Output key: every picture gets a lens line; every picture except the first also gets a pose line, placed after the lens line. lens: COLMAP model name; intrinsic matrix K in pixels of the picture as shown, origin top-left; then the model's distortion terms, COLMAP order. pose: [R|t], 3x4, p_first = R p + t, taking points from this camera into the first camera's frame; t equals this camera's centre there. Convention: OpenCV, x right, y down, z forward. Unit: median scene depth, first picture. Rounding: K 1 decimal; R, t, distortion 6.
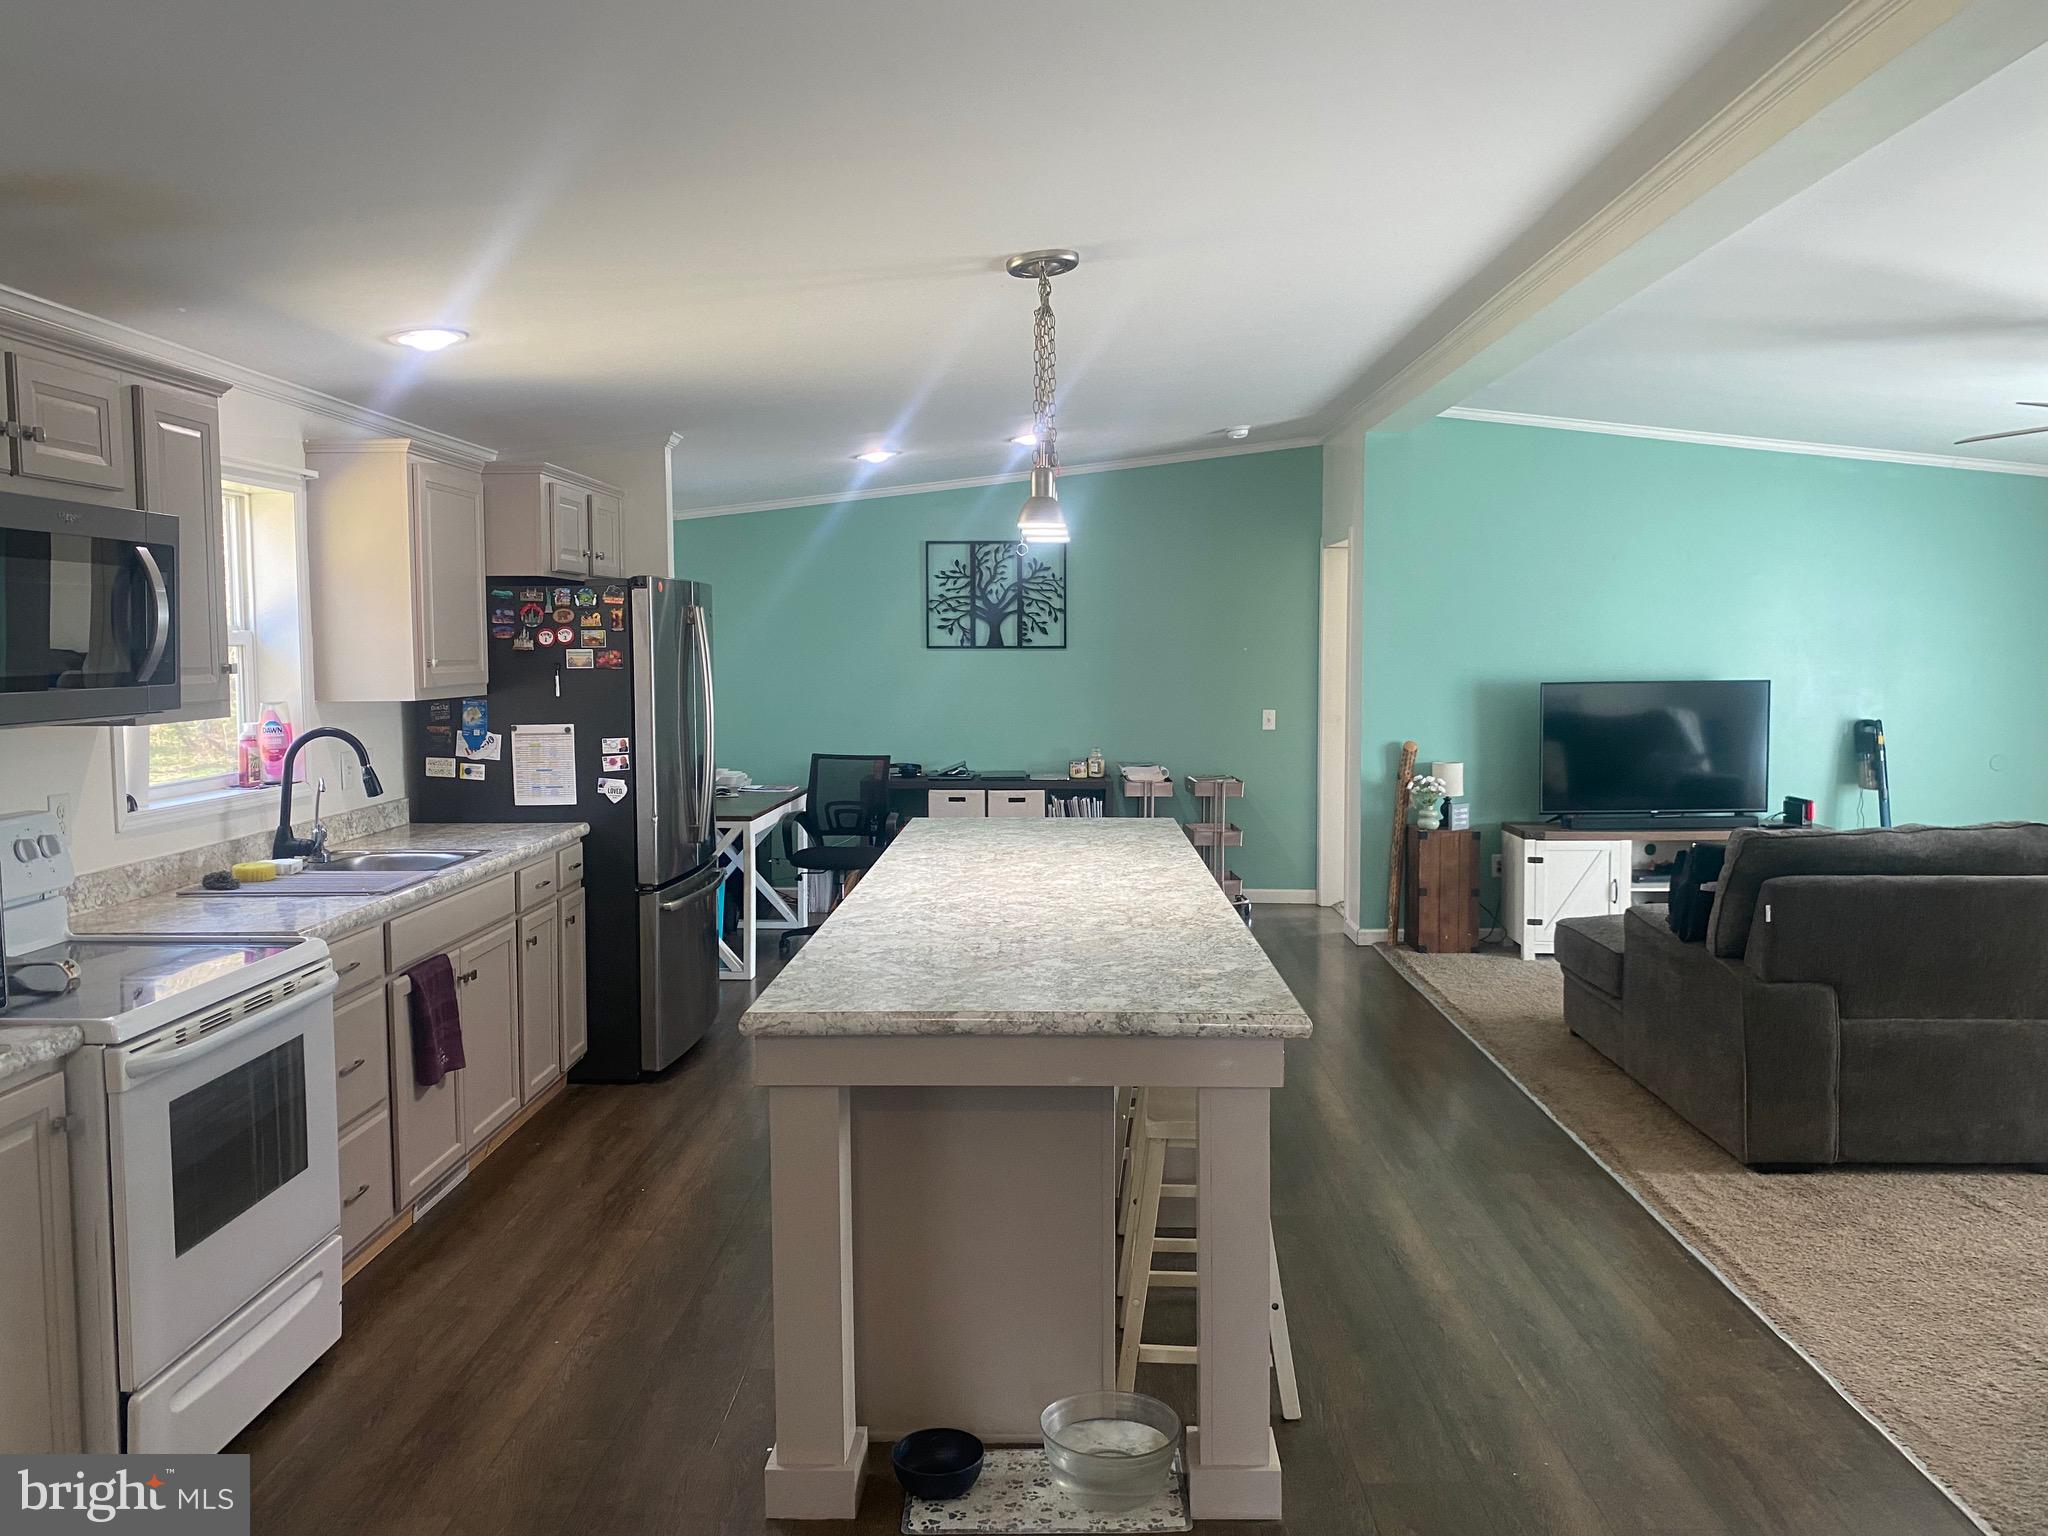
lens RADIAL K [[1557.7, 0, 1039.6], [0, 1557.7, 759.9], [0, 0, 1]] dist [0.054624, -0.069802]
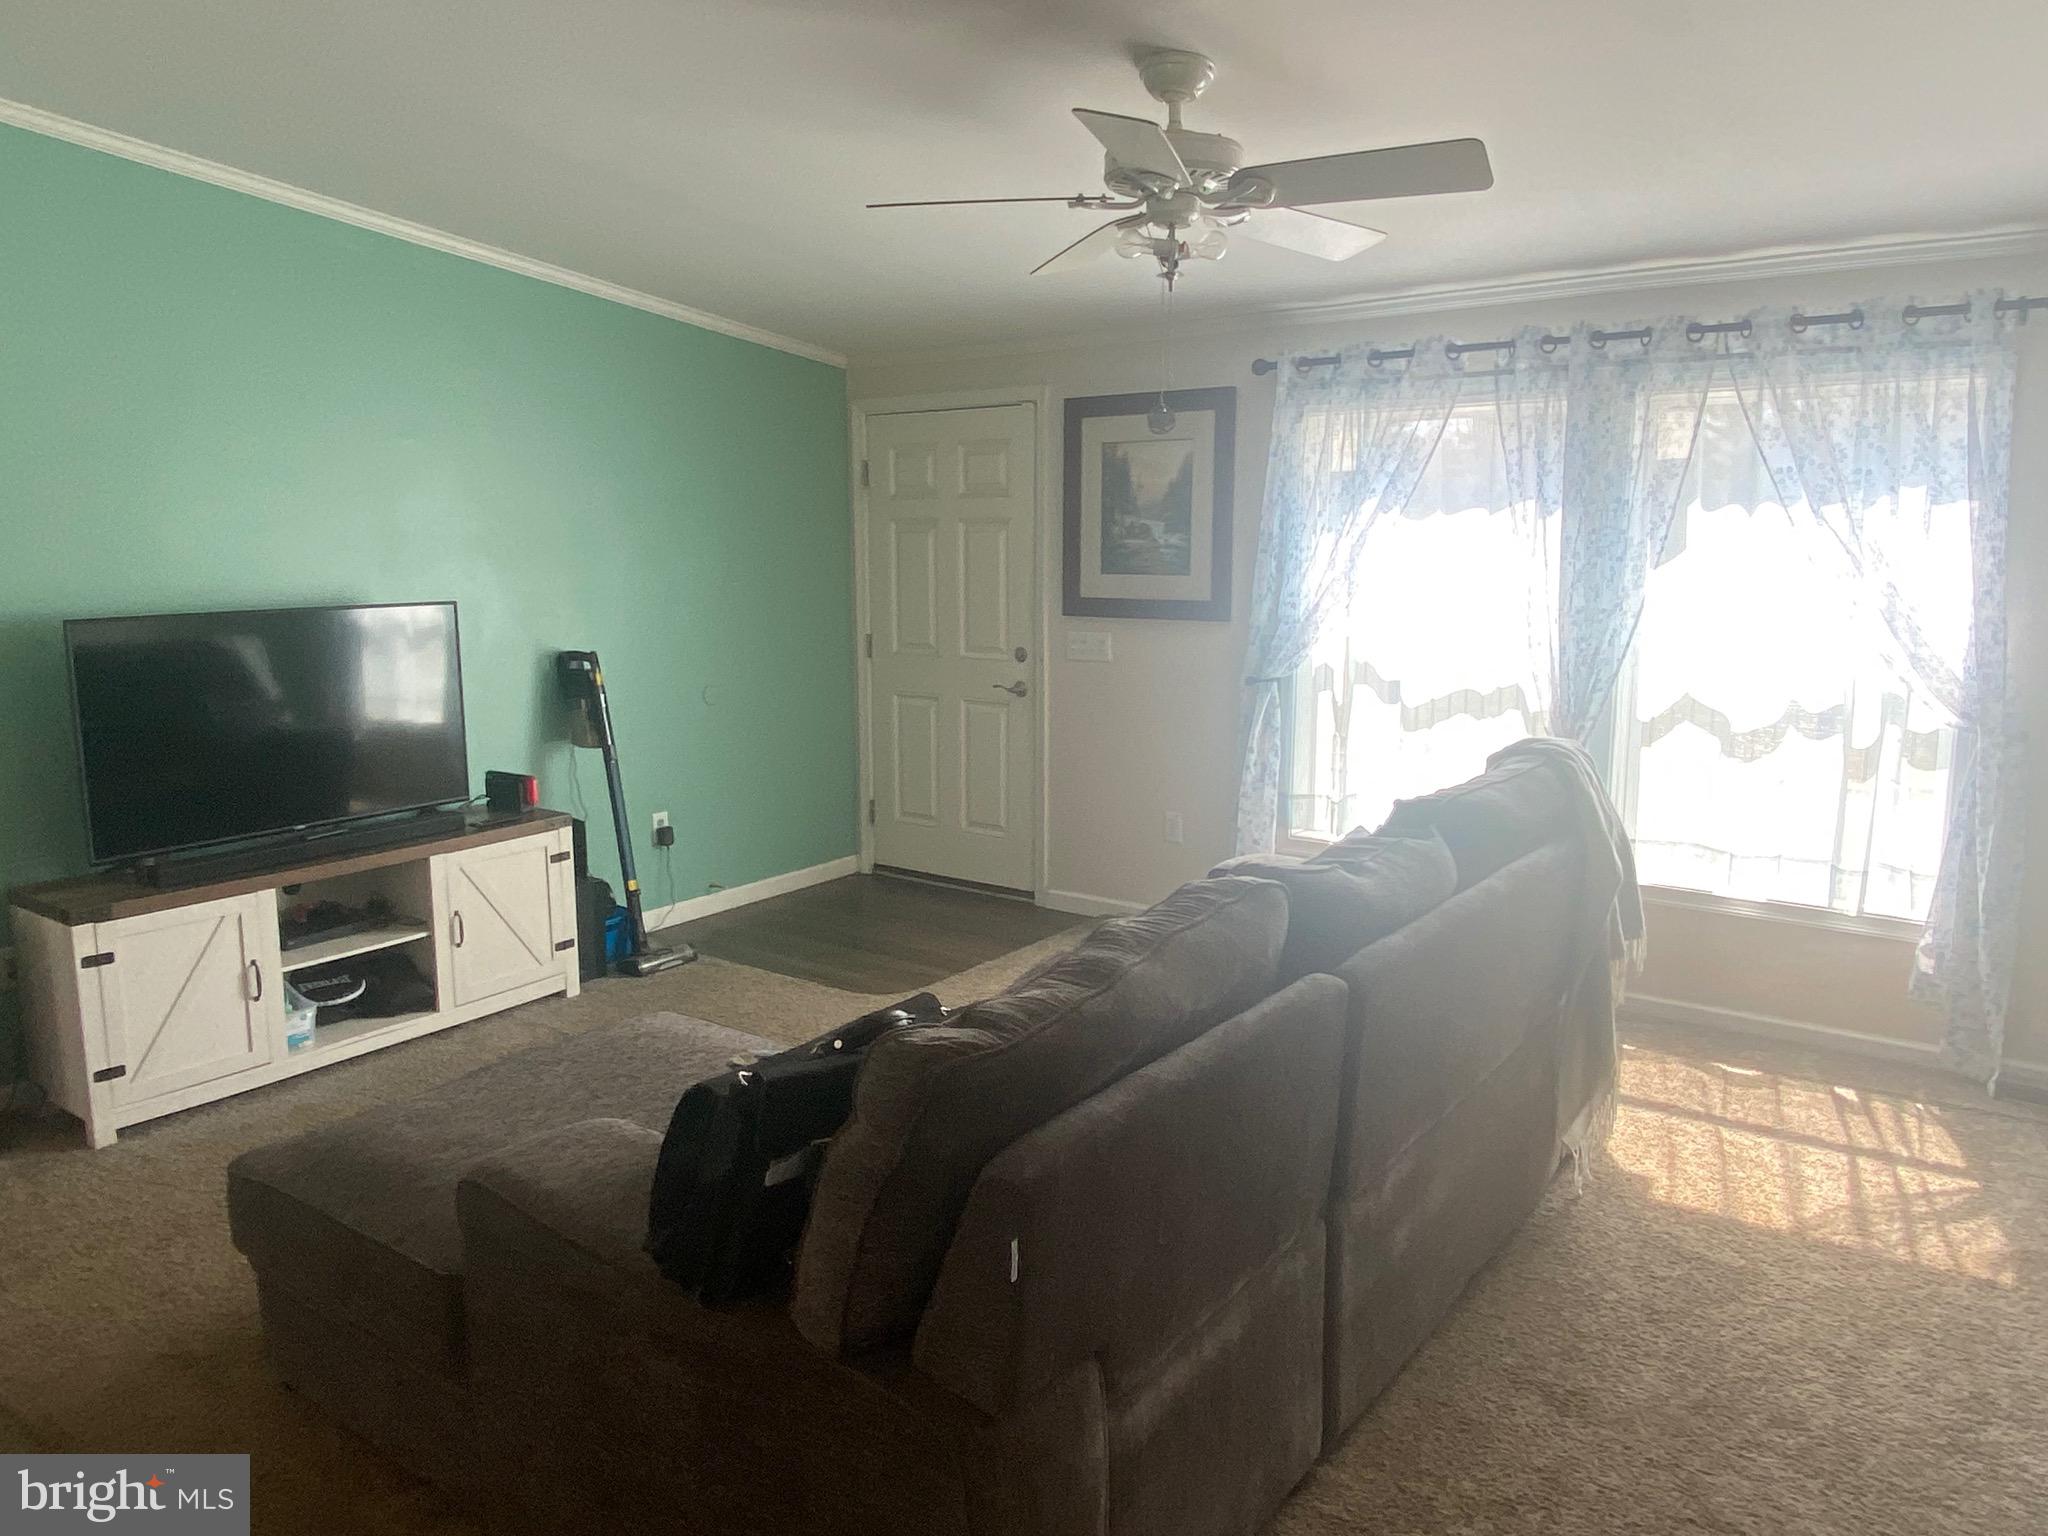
lens RADIAL K [[1422.6, 0, 1010.1], [0, 1422.6, 734.7], [0, 0, 1]] dist [0.067694, -0.069551]
pose [[0.586191, -0.112071, 0.802384, 0.114593], [0.063764, 0.993696, 0.092208, -0.036702], [-0.807659, -0.002888, 0.589642, 0.464636]]
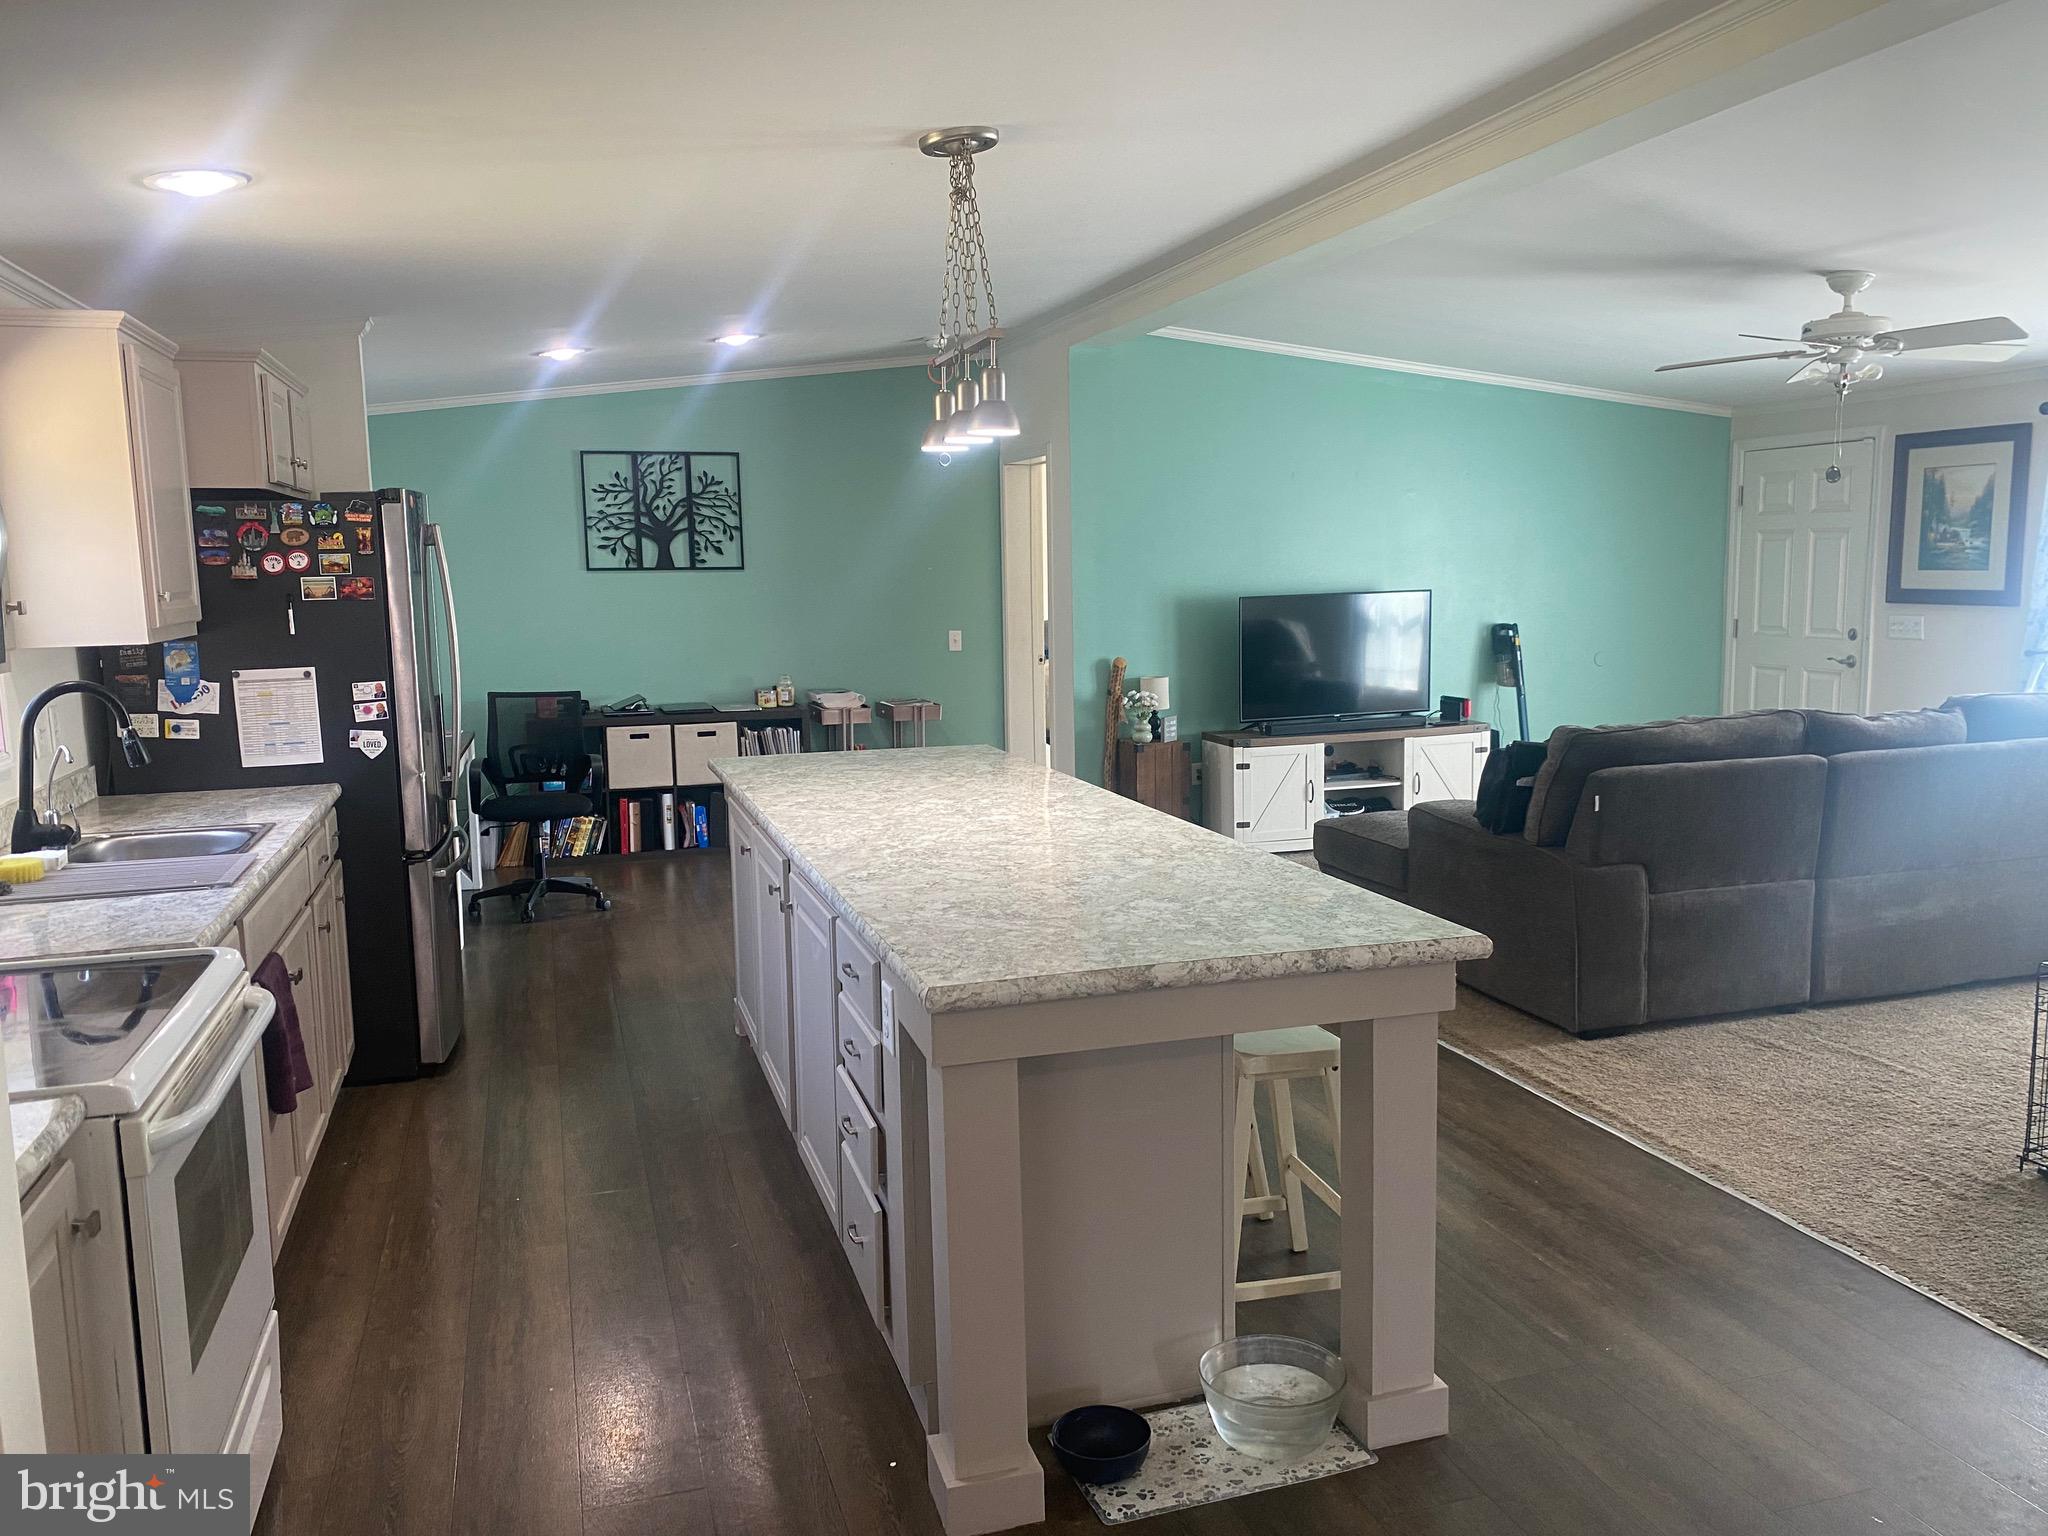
lens RADIAL K [[1557.7, 0, 1033.4], [0, 1557.7, 779.1], [0, 0, 1]] dist [0.054624, -0.069802]
pose [[0.948262, -0.057000, 0.312332, -0.142323], [0.037150, 0.996915, 0.069145, -0.004857], [-0.315309, -0.053965, 0.947453, 0.056786]]
